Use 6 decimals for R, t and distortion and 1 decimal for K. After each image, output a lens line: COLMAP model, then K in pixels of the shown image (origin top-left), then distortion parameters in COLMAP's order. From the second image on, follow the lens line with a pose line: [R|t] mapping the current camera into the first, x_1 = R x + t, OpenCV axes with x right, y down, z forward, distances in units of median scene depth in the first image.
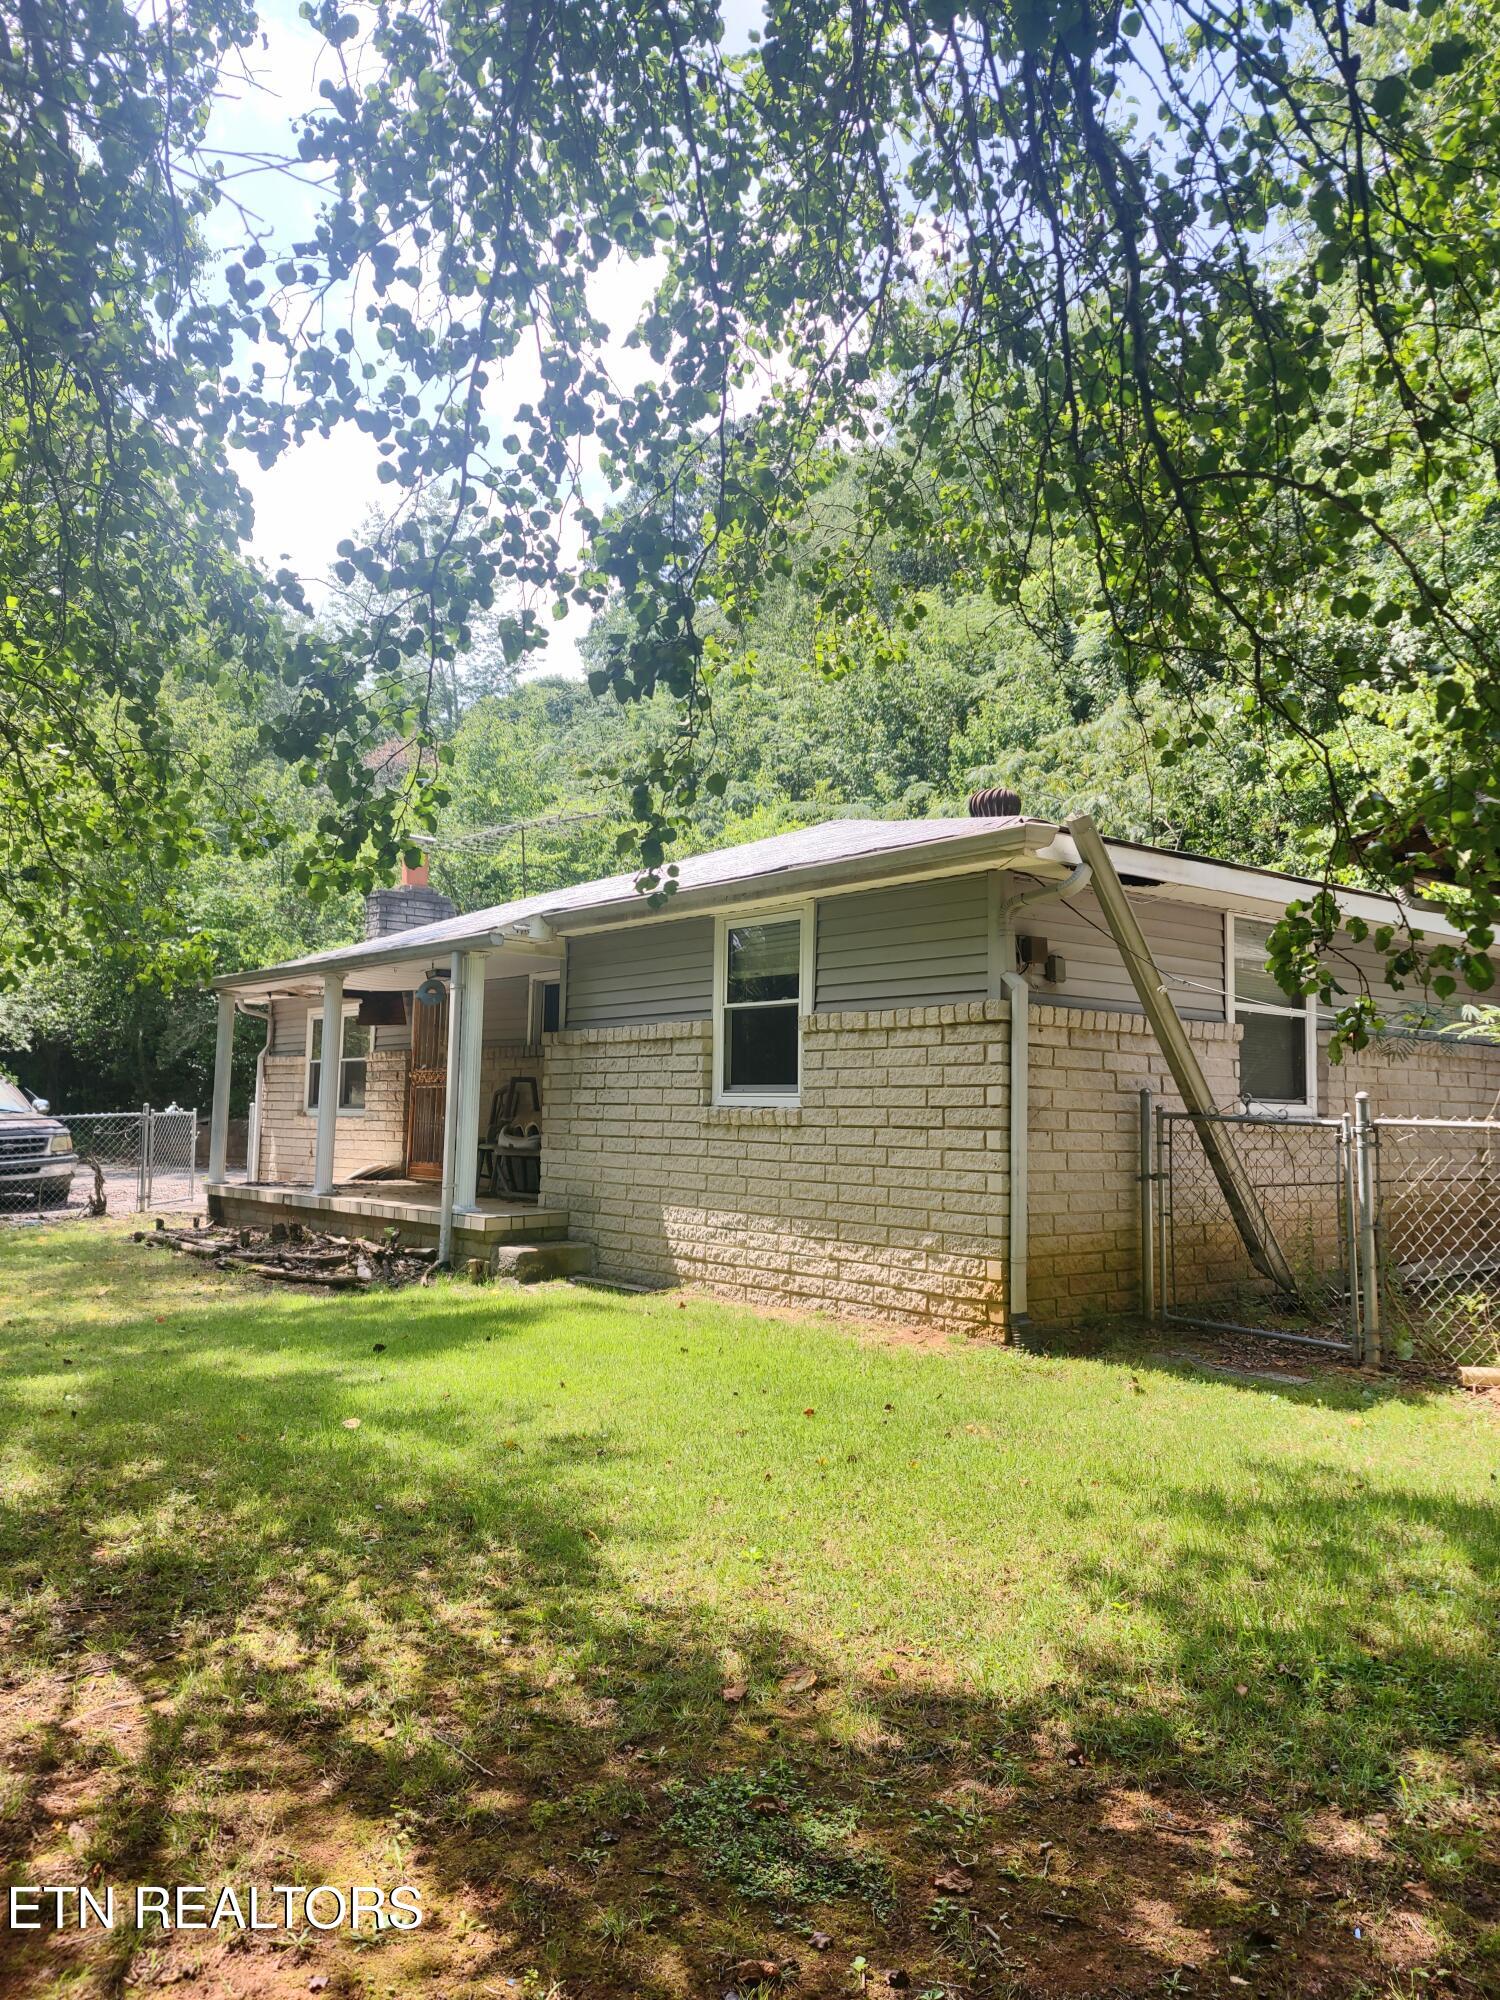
lens RADIAL K [[1452.9, 0, 749.7], [0, 1452.9, 977.1], [0, 0, 1]] dist [0.025993, 0.007562]
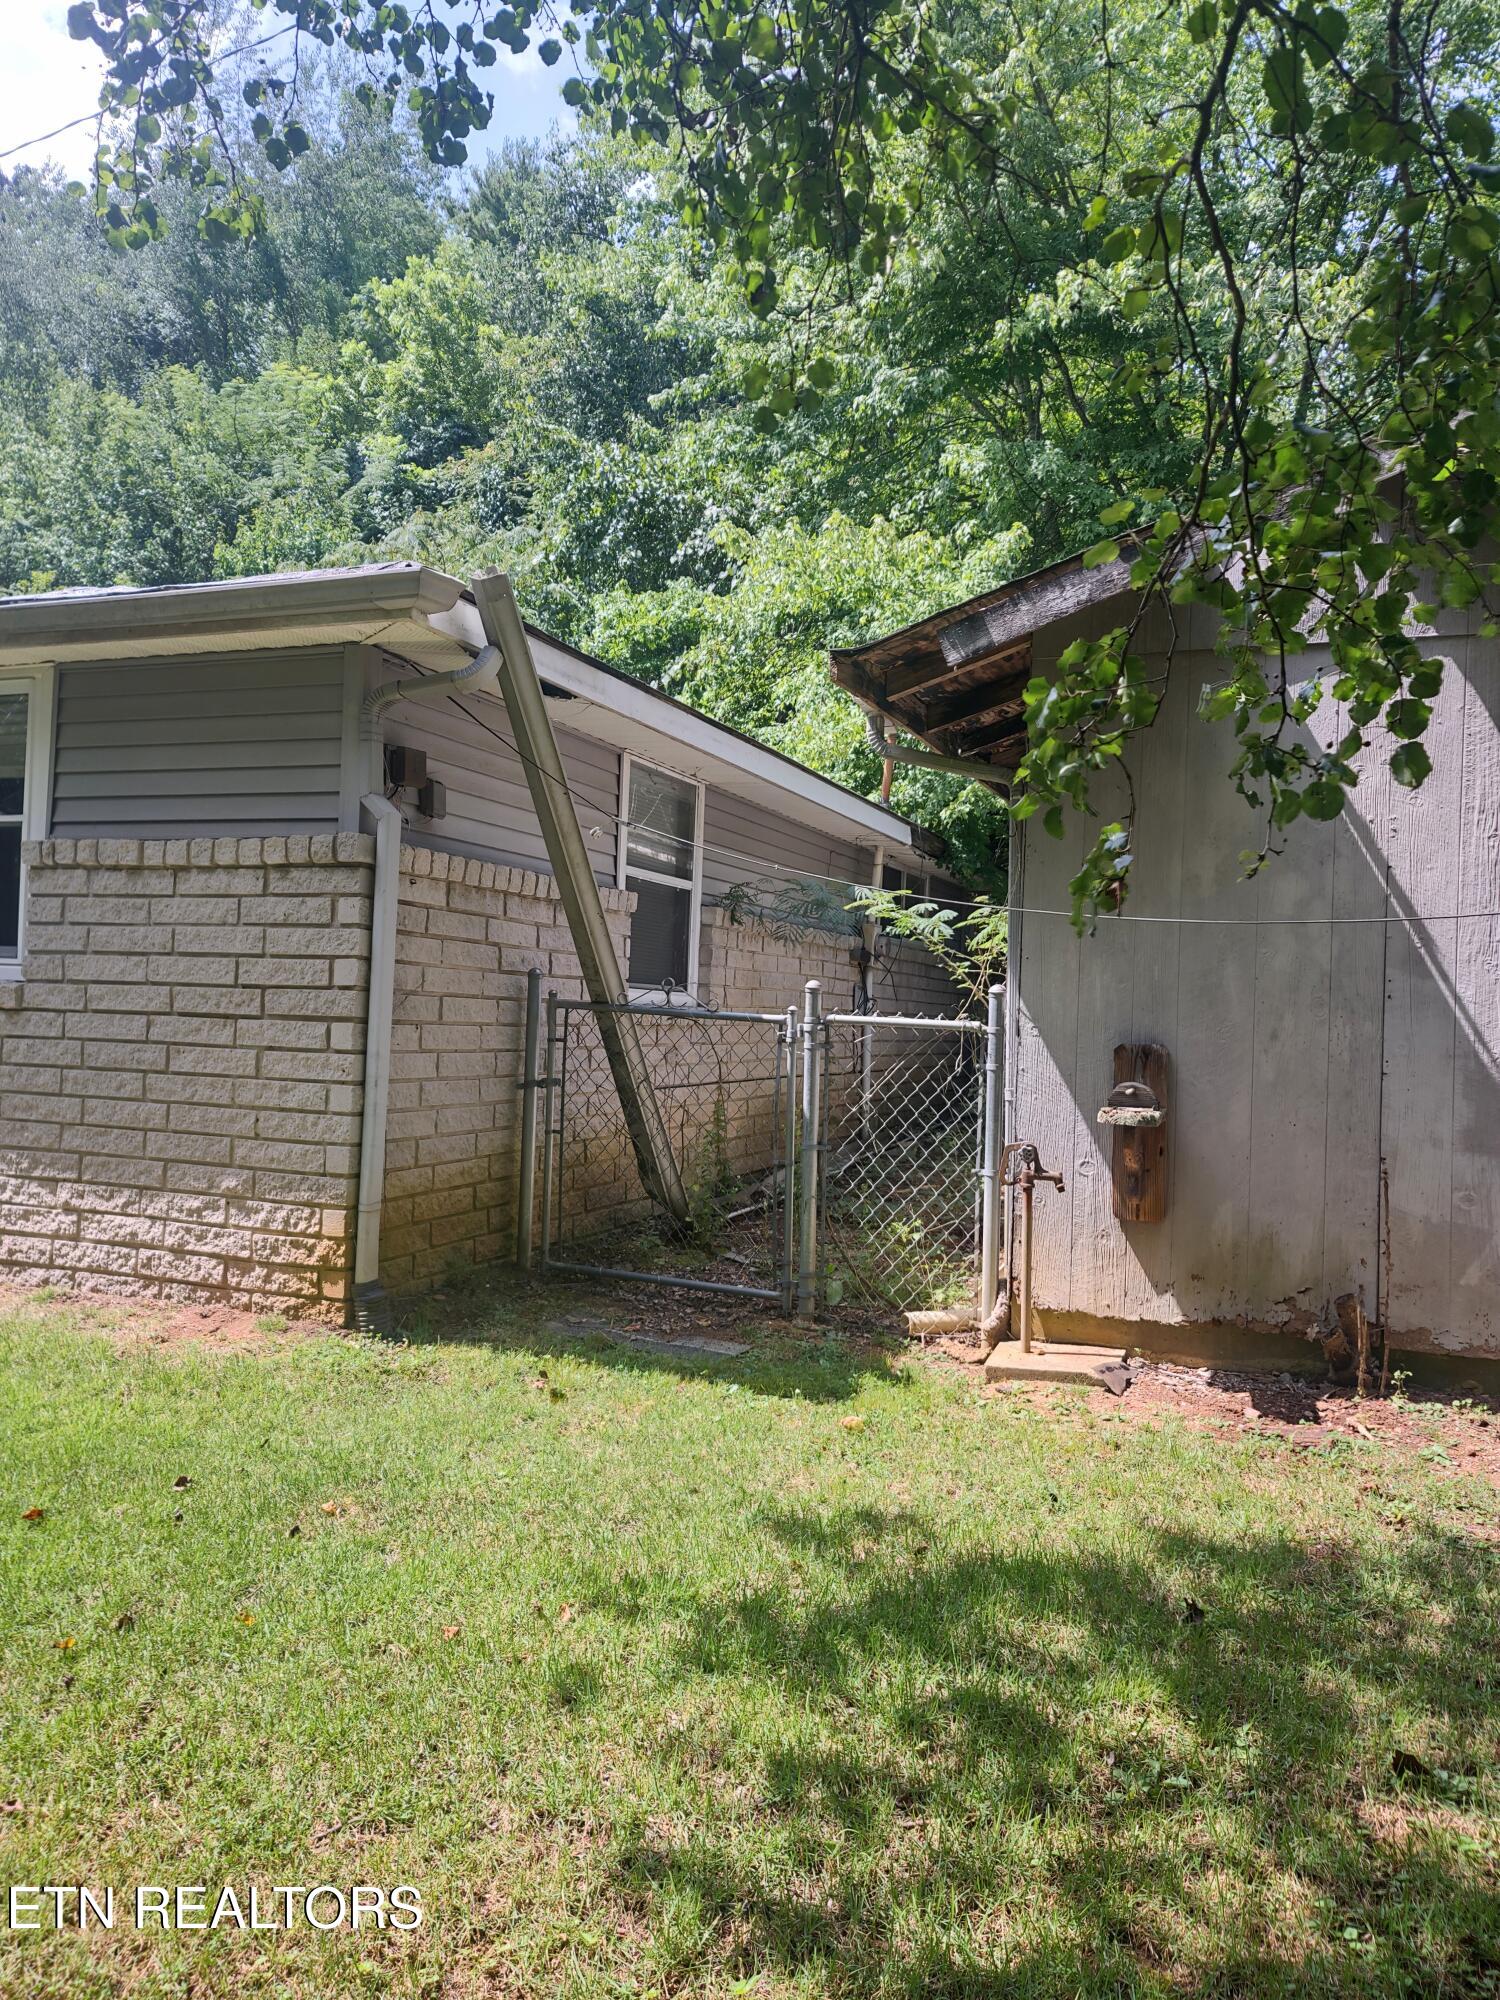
lens RADIAL K [[1452.9, 0, 749.7], [0, 1452.9, 977.1], [0, 0, 1]] dist [0.025993, 0.007562]
pose [[0.871036, 0.027707, 0.490436, -0.002824], [-0.068861, 0.995437, 0.066063, 0.024201], [-0.486368, -0.091315, 0.868970, 0.297021]]
